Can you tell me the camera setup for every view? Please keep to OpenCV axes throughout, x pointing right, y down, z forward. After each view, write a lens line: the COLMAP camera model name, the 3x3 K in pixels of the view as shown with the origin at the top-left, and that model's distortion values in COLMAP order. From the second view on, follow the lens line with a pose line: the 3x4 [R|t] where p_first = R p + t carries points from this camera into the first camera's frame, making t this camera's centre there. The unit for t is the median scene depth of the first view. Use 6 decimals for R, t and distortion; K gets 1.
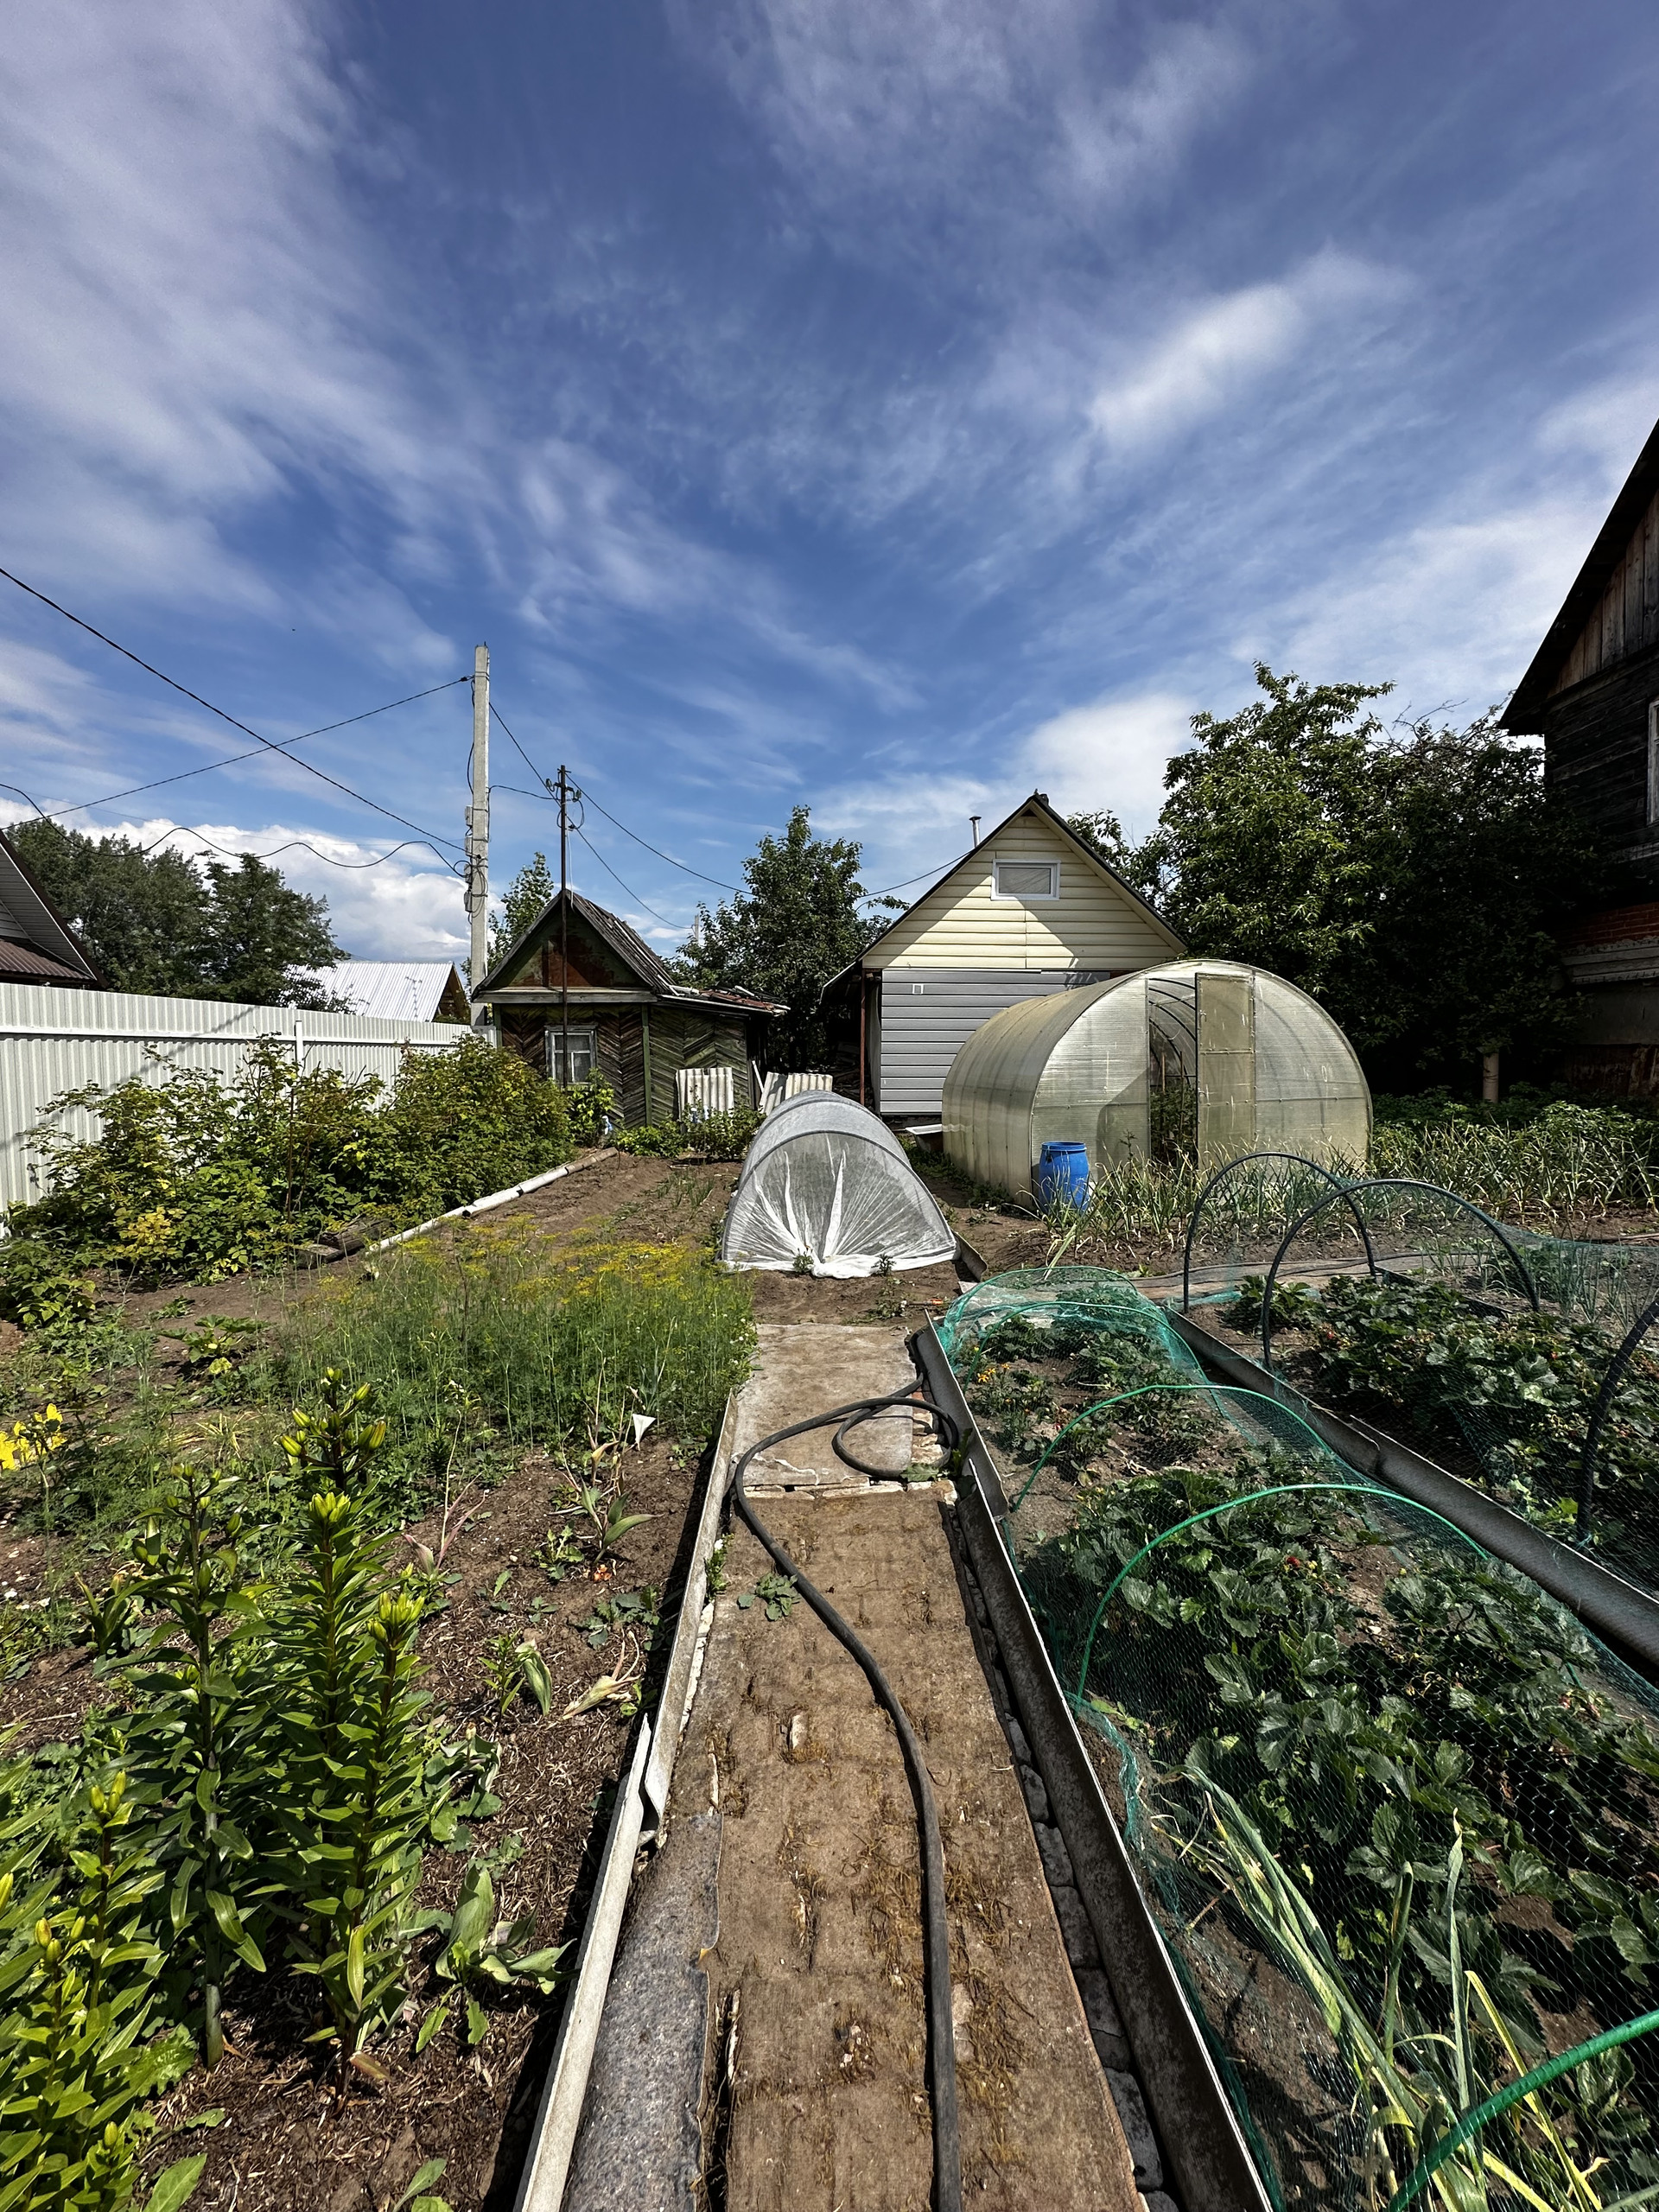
lens RADIAL K [[882.2, 0, 829.9], [0, 882.2, 1101.9], [0, 0, 1]] dist [-0.004805, 0.000870]
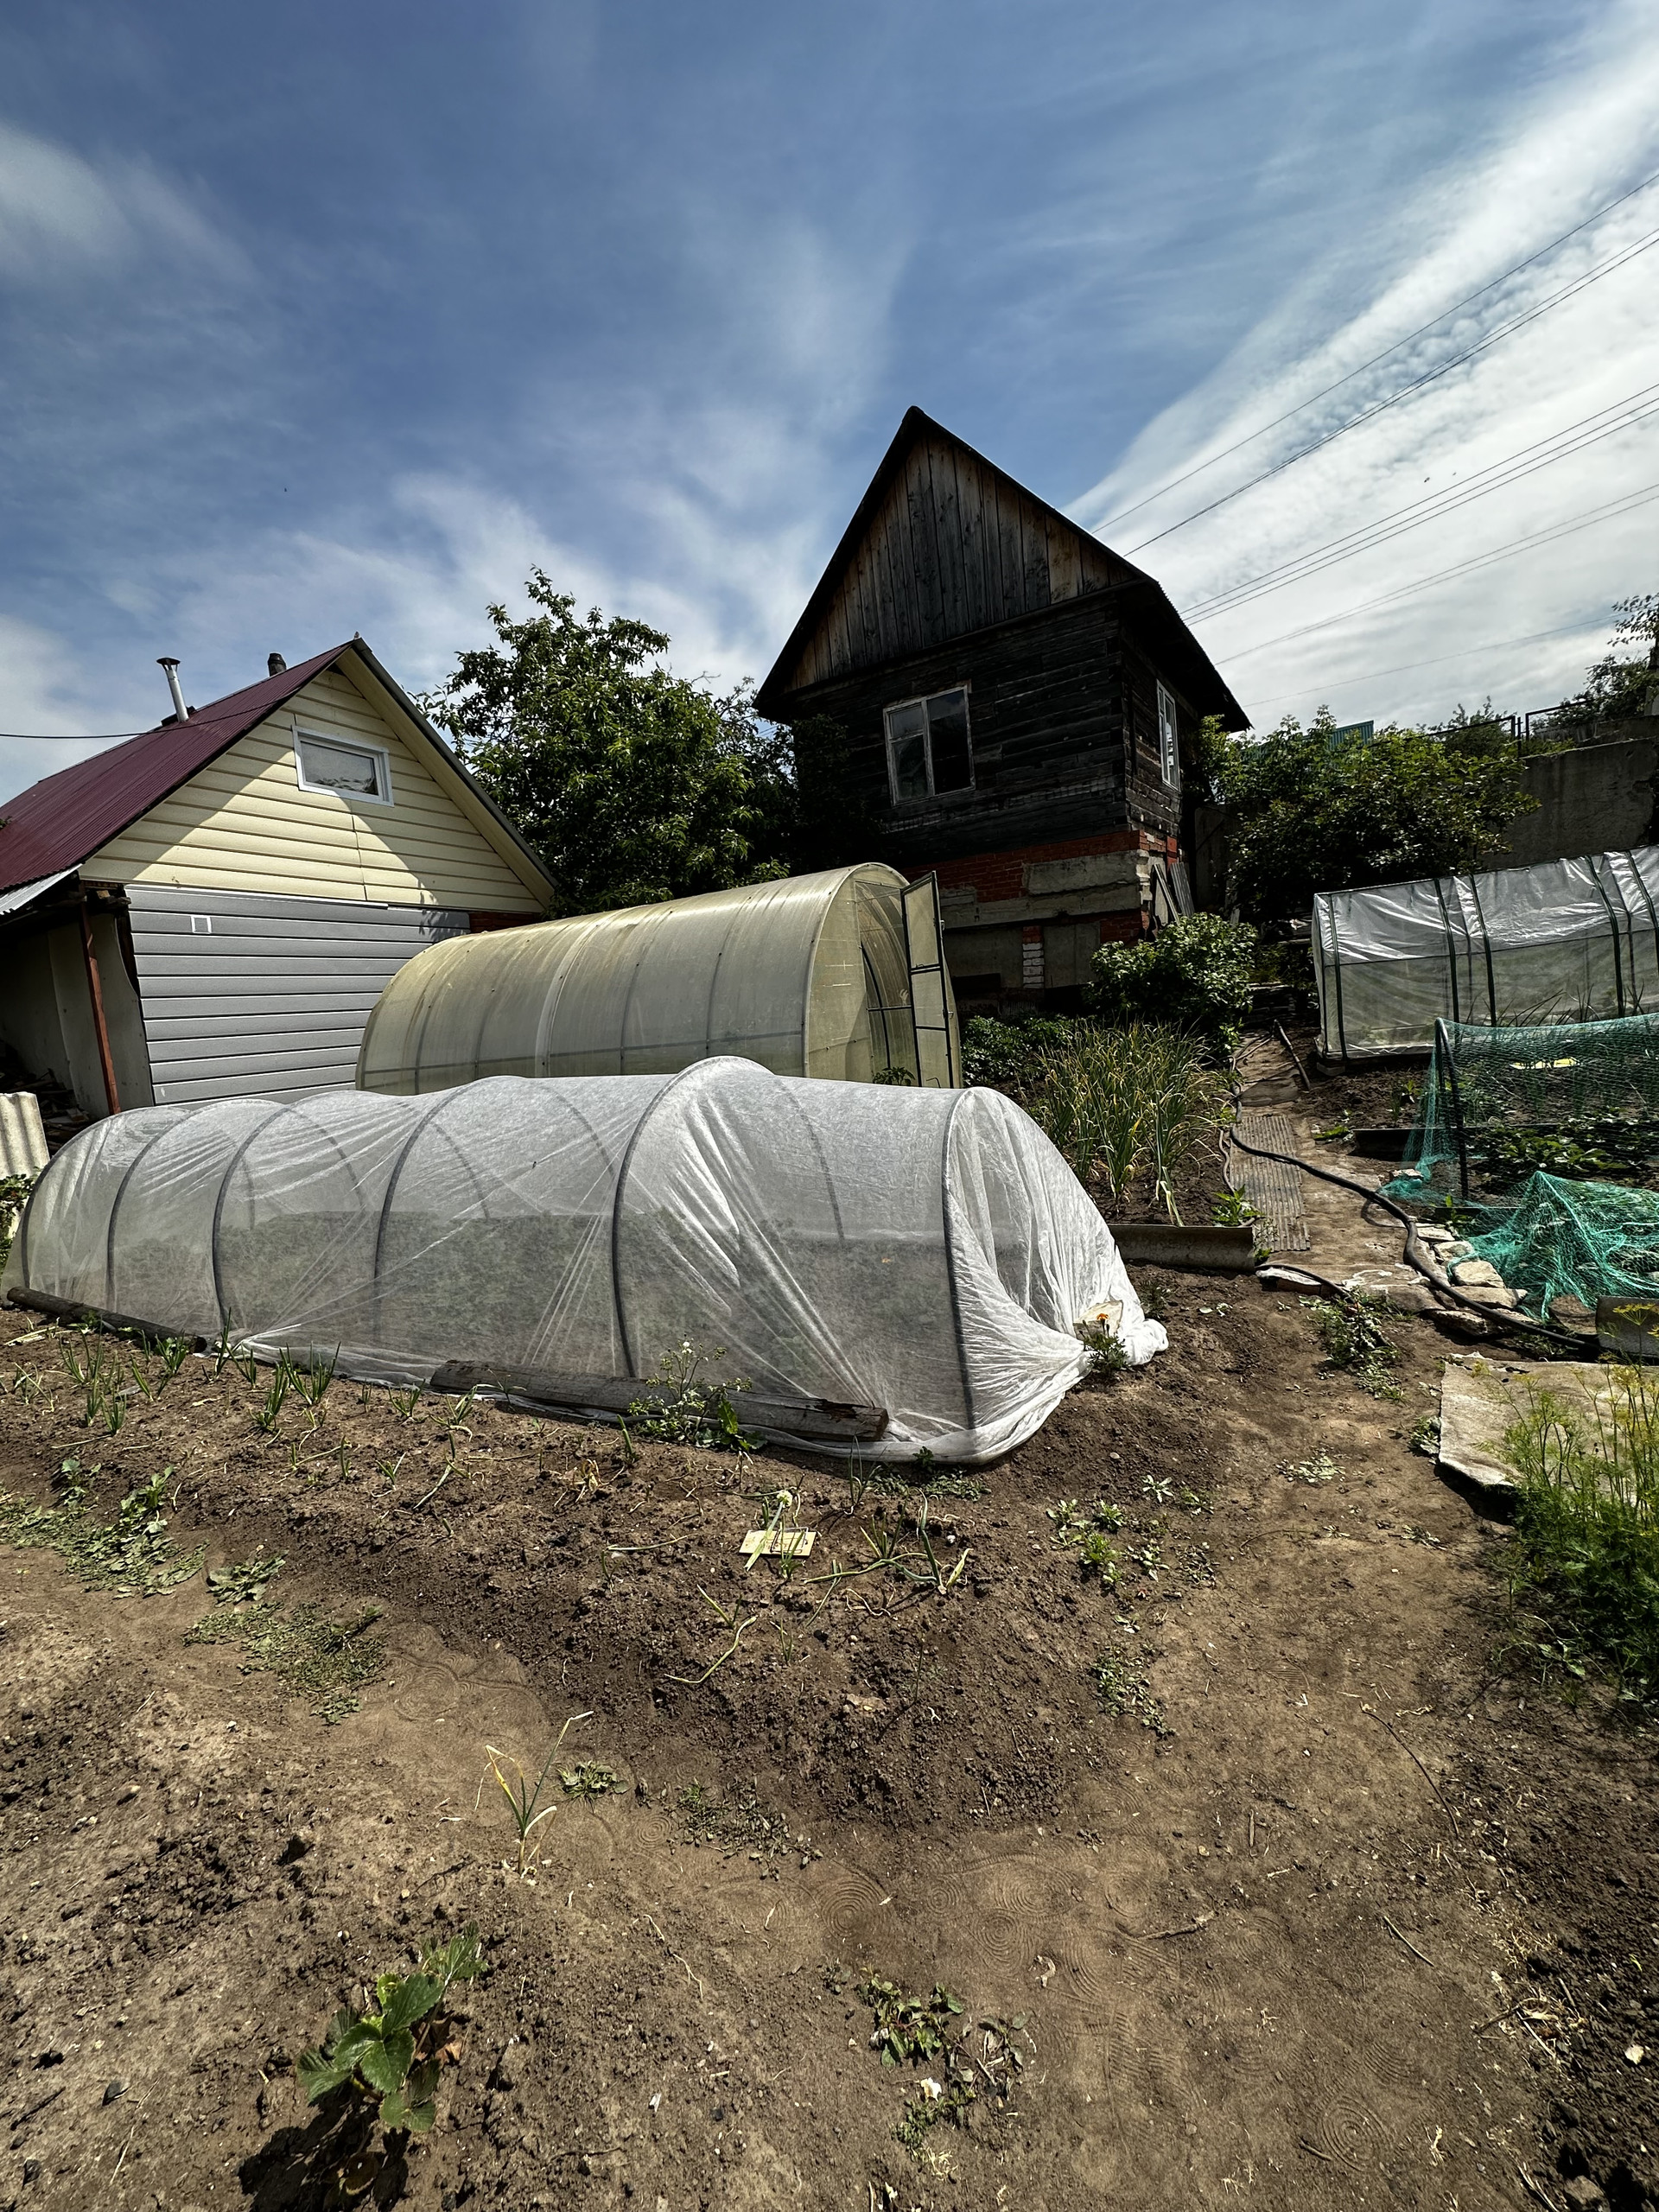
lens RADIAL K [[882.2, 0, 824.2], [0, 882.2, 1103.4], [0, 0, 1]] dist [-0.004805, 0.000870]
pose [[0.496162, -0.135719, 0.857557, -0.209223], [0.129545, 0.988223, 0.081447, -0.005558], [-0.858511, 0.070681, 0.507900, 0.360558]]
